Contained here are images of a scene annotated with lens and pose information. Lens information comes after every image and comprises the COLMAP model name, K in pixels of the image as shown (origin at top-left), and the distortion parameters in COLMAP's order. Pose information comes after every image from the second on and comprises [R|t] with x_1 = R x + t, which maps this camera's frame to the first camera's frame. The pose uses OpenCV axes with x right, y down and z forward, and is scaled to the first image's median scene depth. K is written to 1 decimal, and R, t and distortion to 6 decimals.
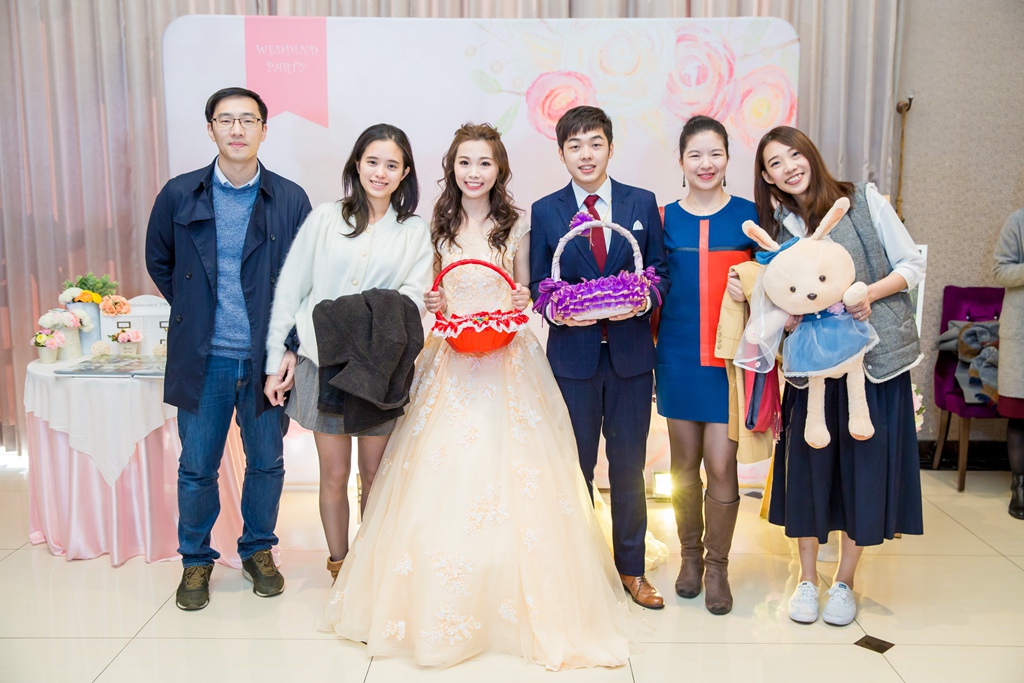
lens RADIAL K [[983.6, 0, 510.8], [0, 983.6, 339.7], [0, 0, 1]] dist [-0.030155, 0.123028]
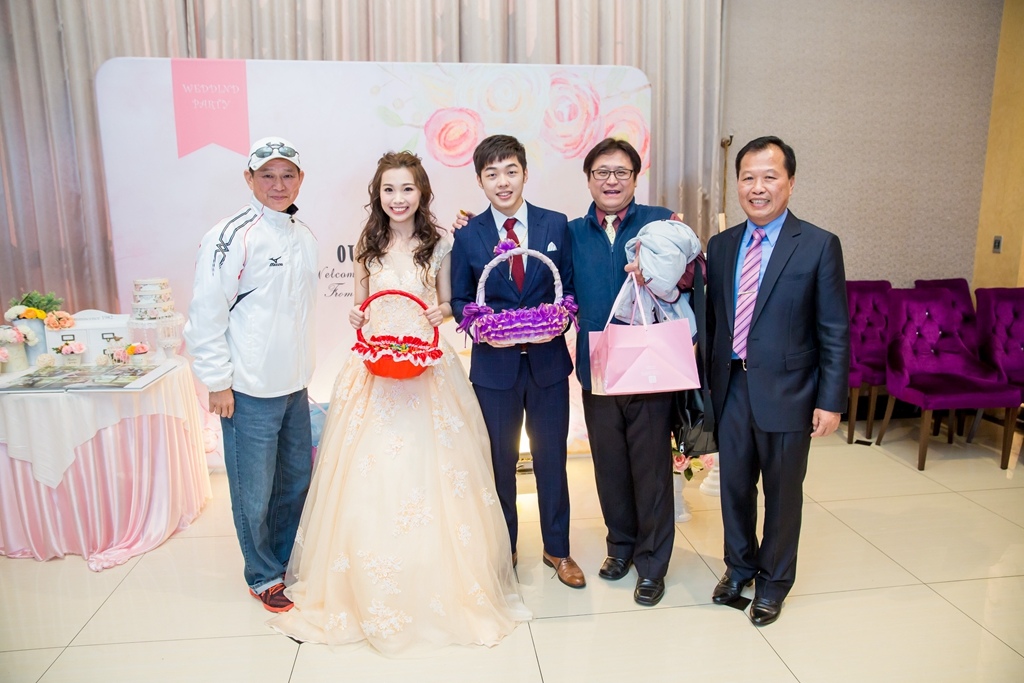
lens RADIAL K [[696.8, 0, 513.9], [0, 696.8, 340.7], [0, 0, 1]] dist [-0.107366, 0.082558]
pose [[0.991217, -0.030094, 0.128775, 0.007941], [0.024111, 0.998567, 0.047777, -0.034790], [-0.130029, -0.044252, 0.990522, 0.169398]]
